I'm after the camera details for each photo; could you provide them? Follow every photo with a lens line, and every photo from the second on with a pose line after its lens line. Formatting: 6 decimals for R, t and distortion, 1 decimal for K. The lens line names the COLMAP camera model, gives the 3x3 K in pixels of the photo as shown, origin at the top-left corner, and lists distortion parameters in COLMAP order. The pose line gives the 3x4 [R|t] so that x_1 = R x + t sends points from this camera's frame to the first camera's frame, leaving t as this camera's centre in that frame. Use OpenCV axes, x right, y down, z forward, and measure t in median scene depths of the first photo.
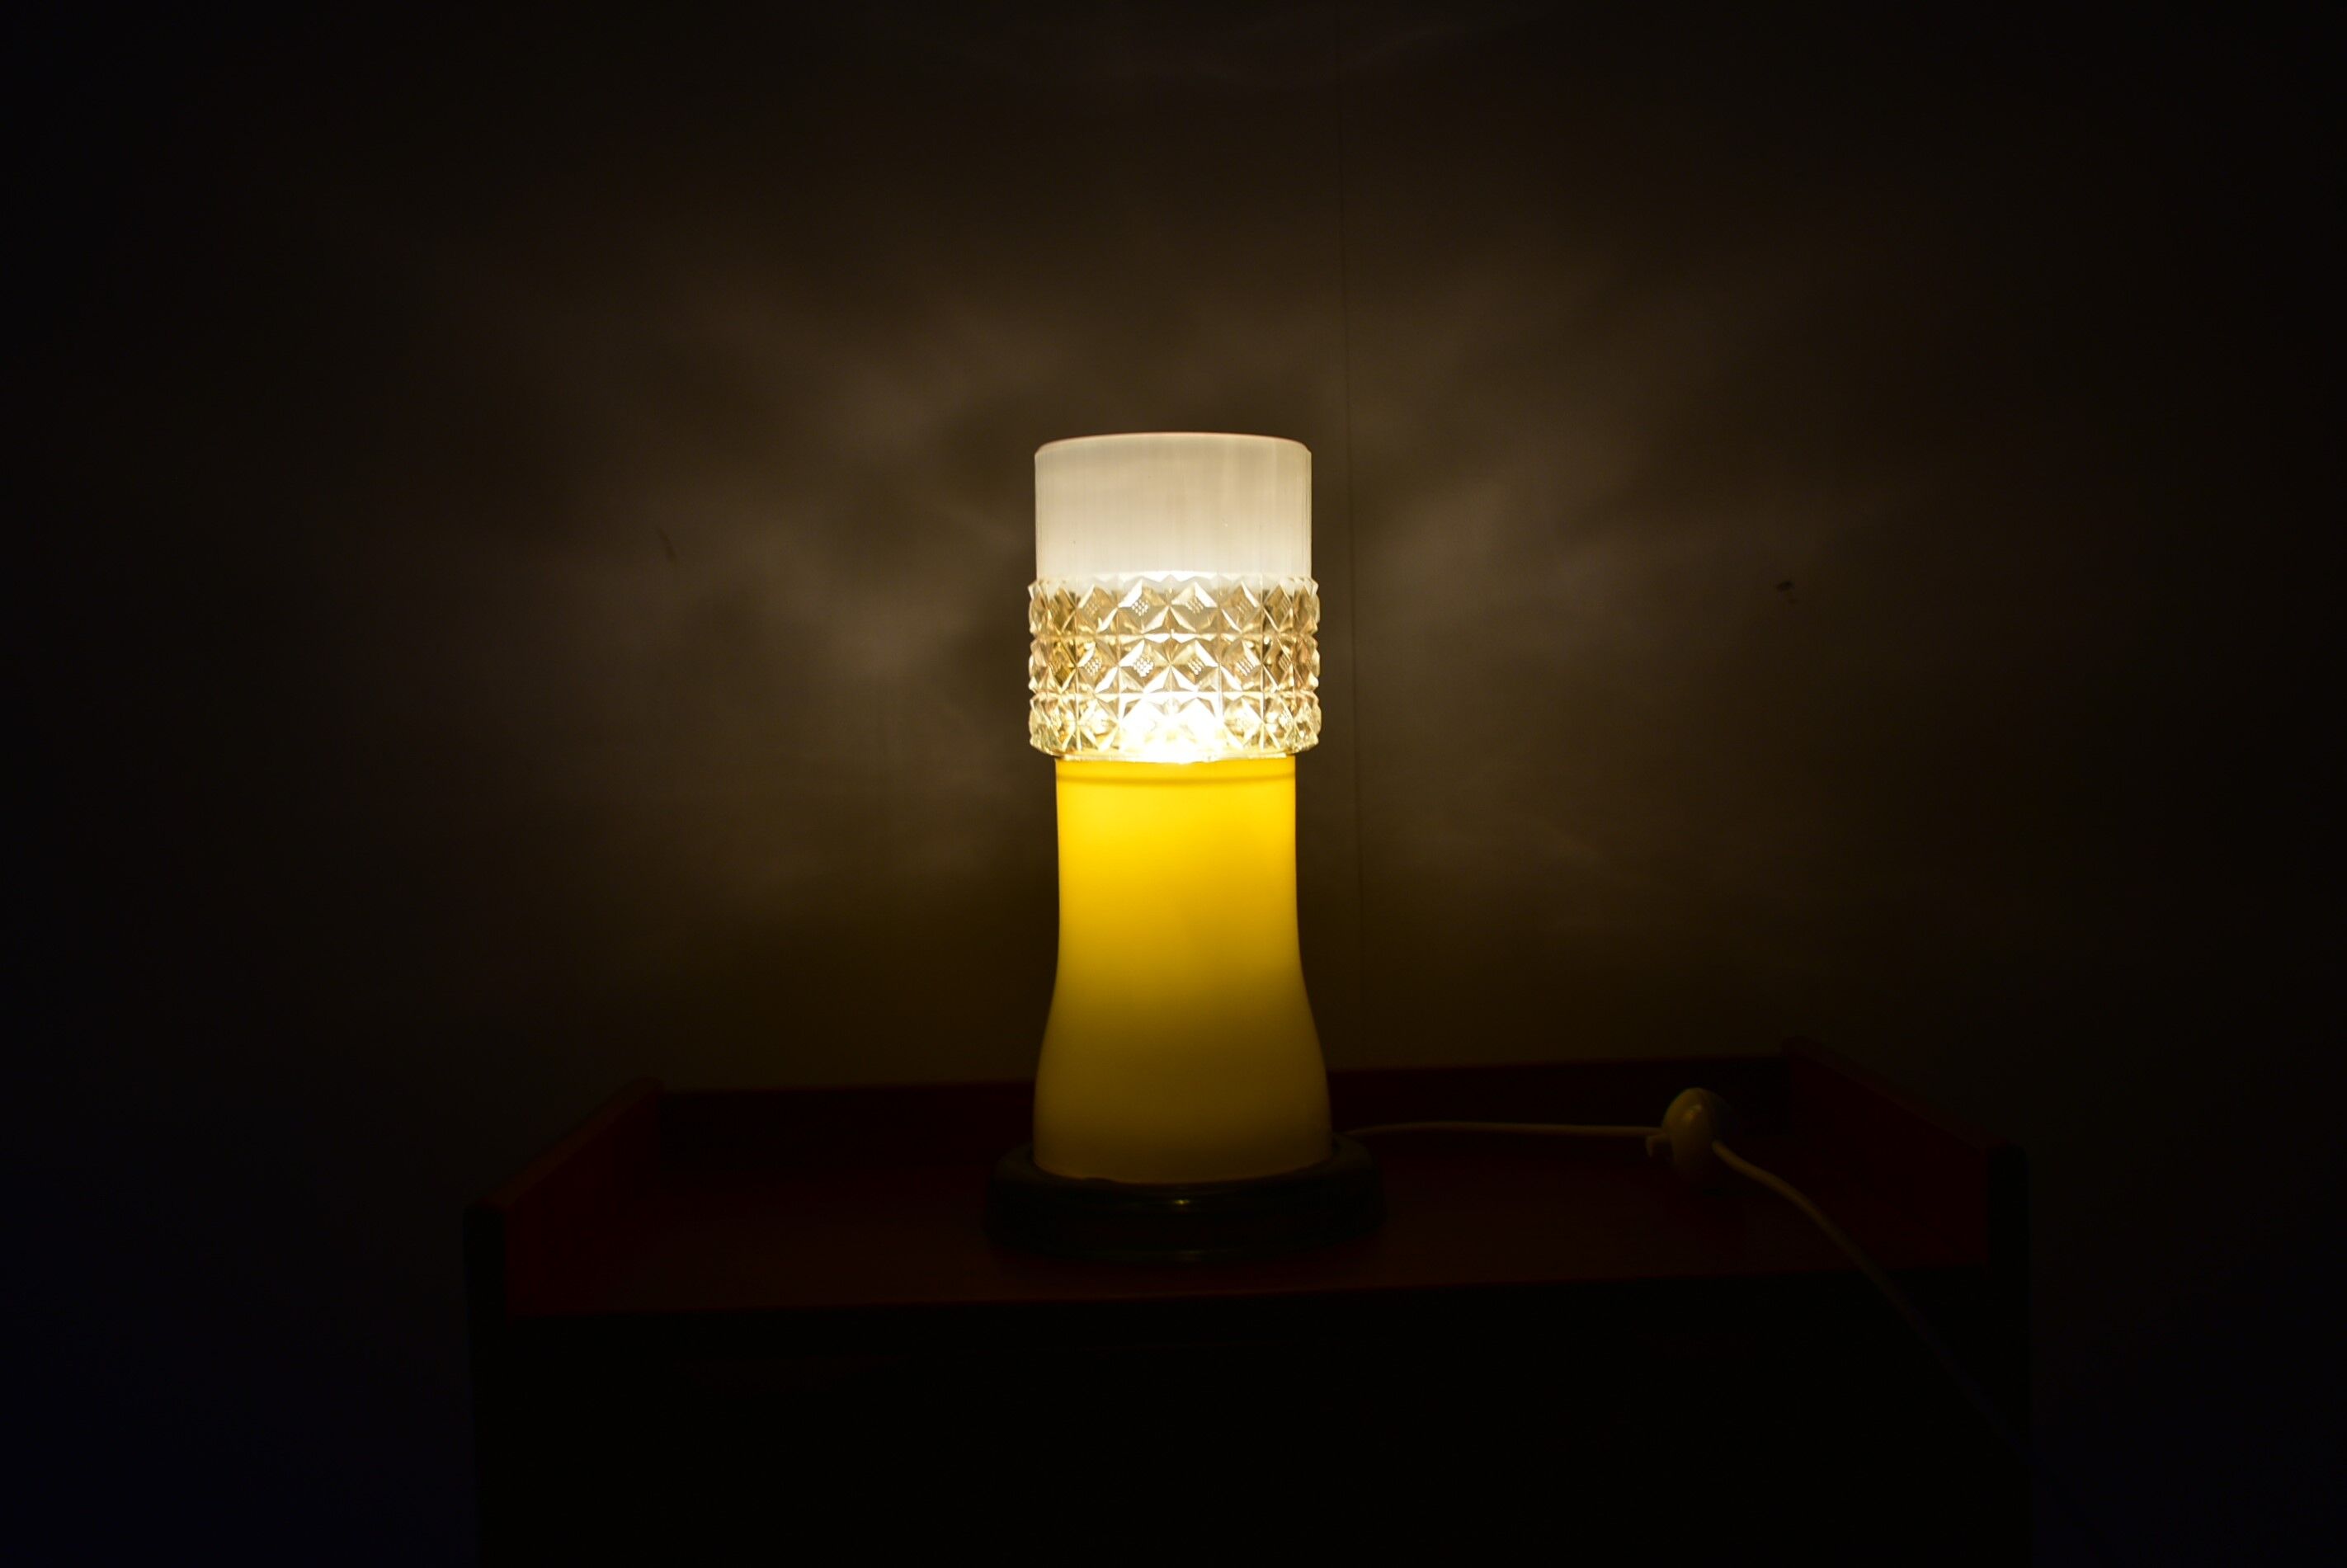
lens RADIAL K [[2194.0, 0, 1169.7], [0, 2194.0, 790.0], [0, 0, 1]] dist [-0.012495, -0.025808]
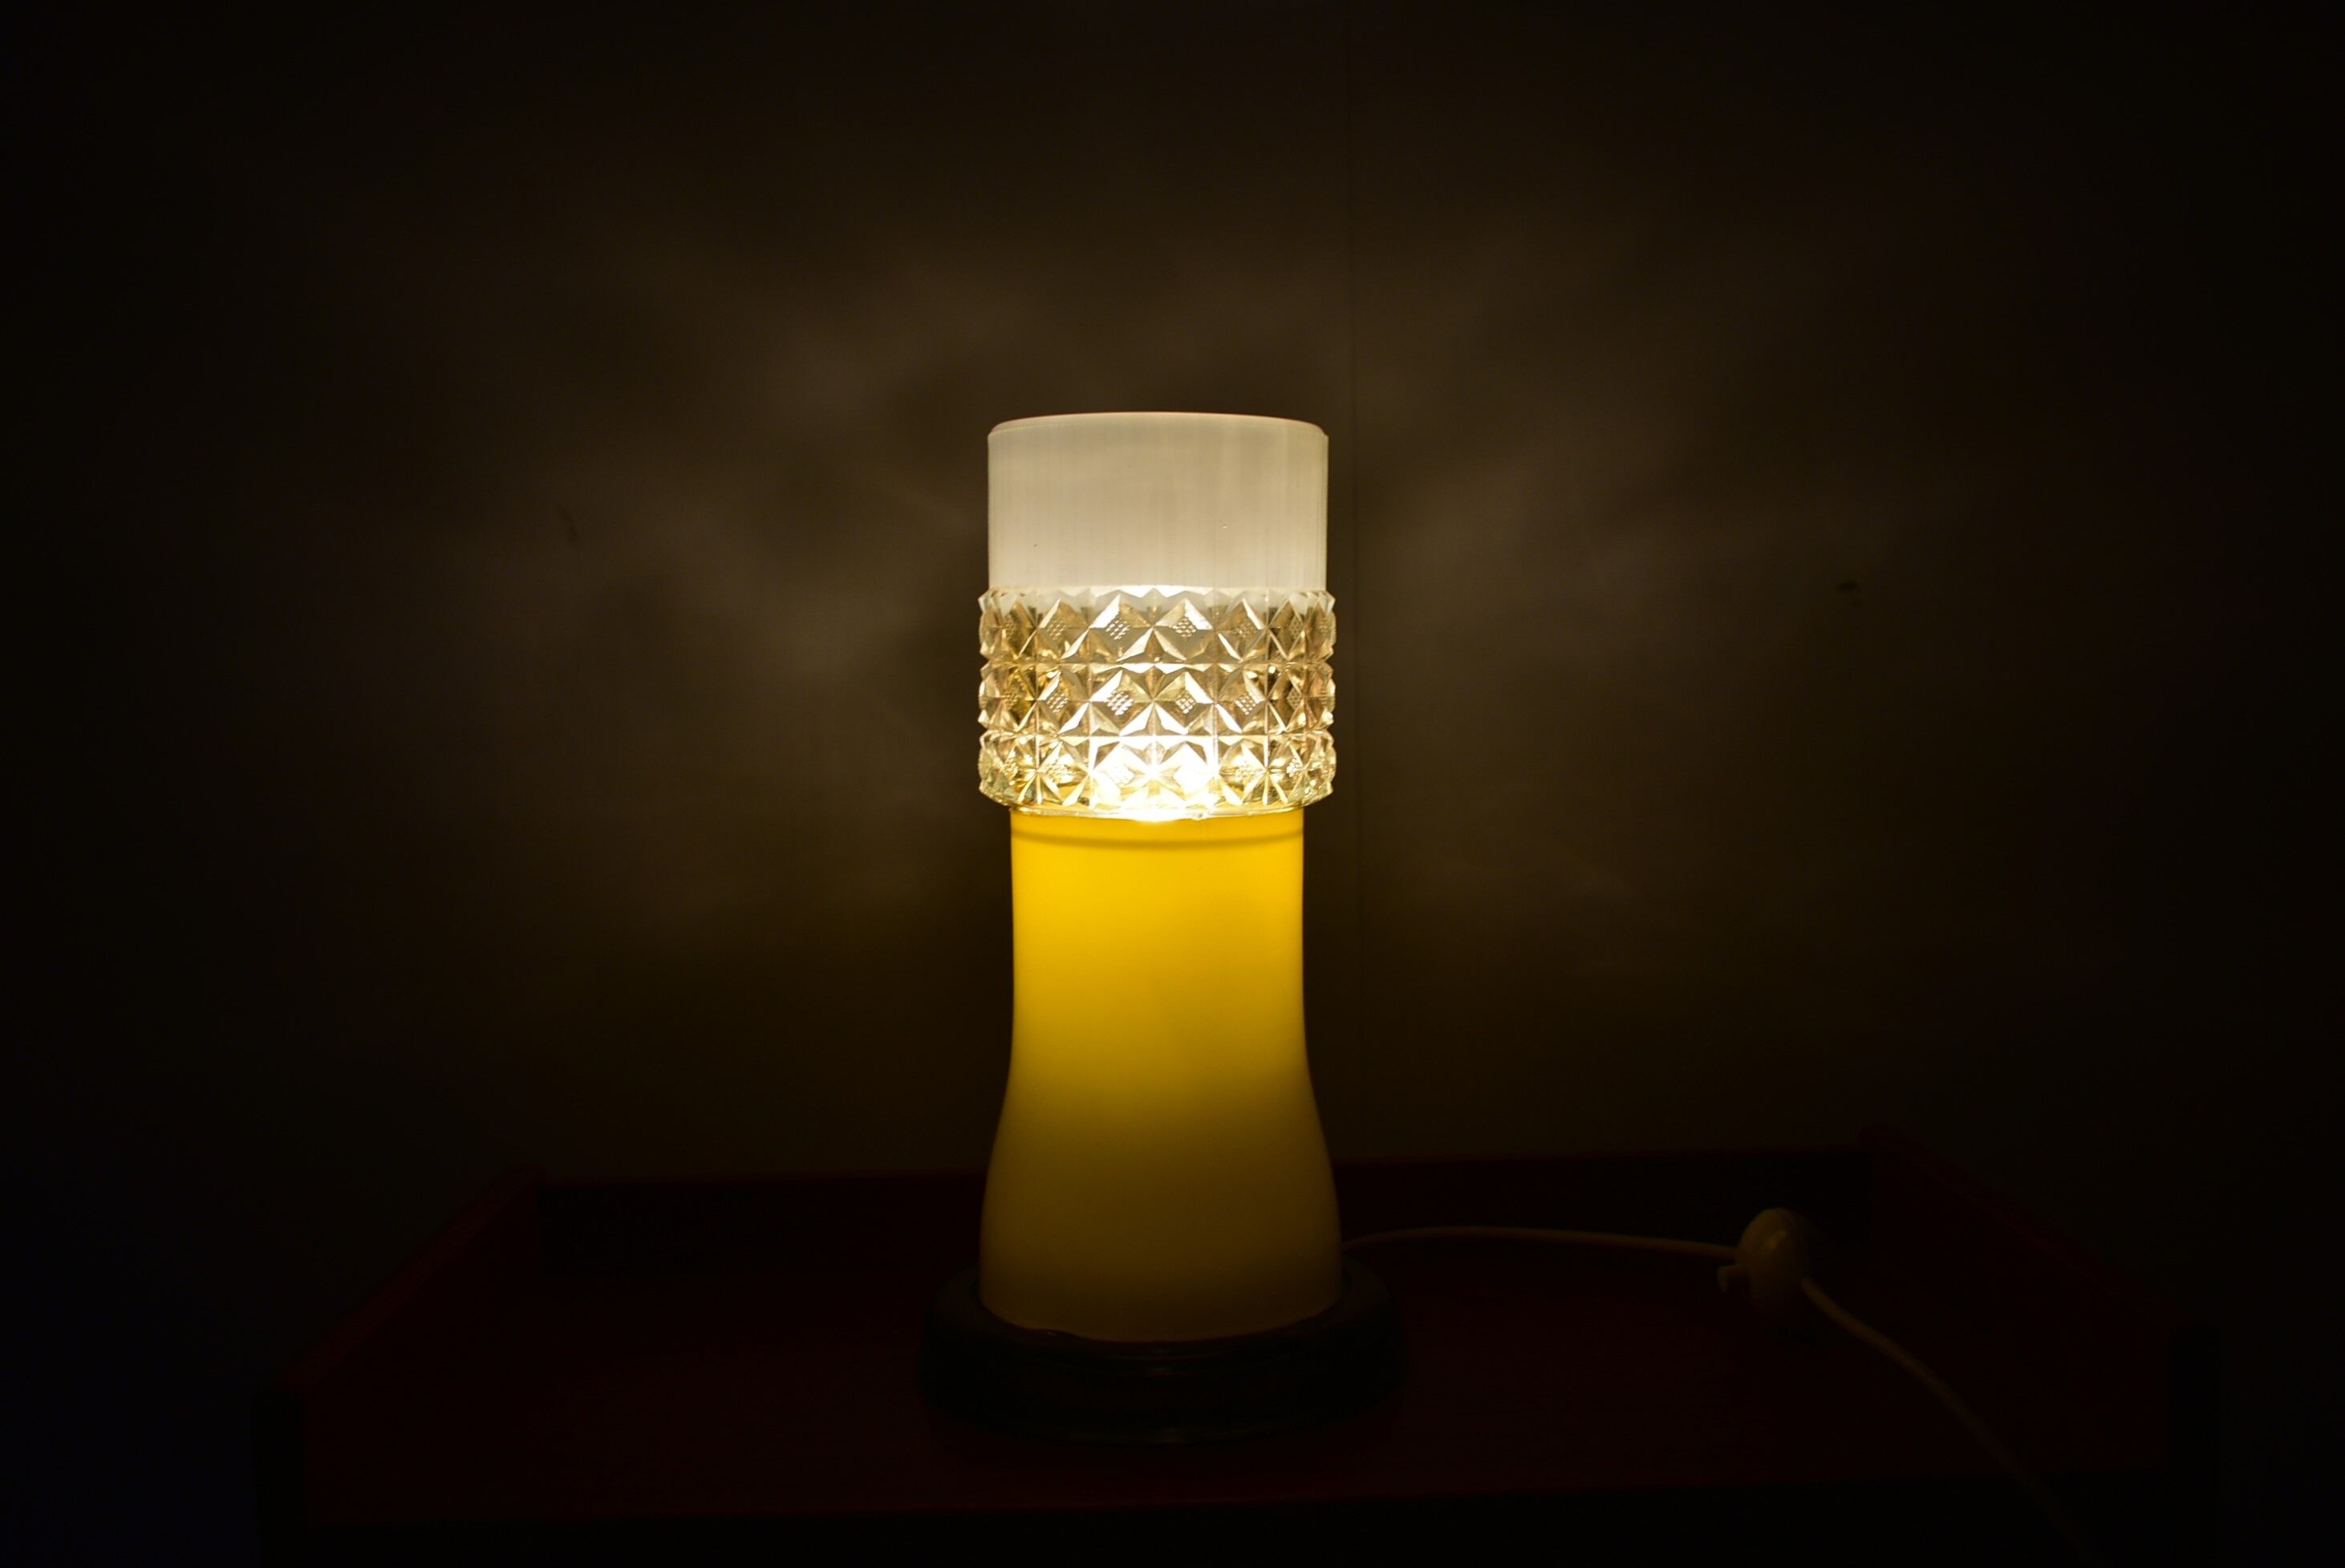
lens RADIAL K [[2192.0, 0, 1176.5], [0, 2192.0, 777.1], [0, 0, 1]] dist [-0.012495, -0.025808]
pose [[0.999789, 0.010773, 0.017495, -0.004884], [-0.010998, 0.999857, 0.012849, -0.038518], [-0.017354, -0.013039, 0.999764, 0.190050]]
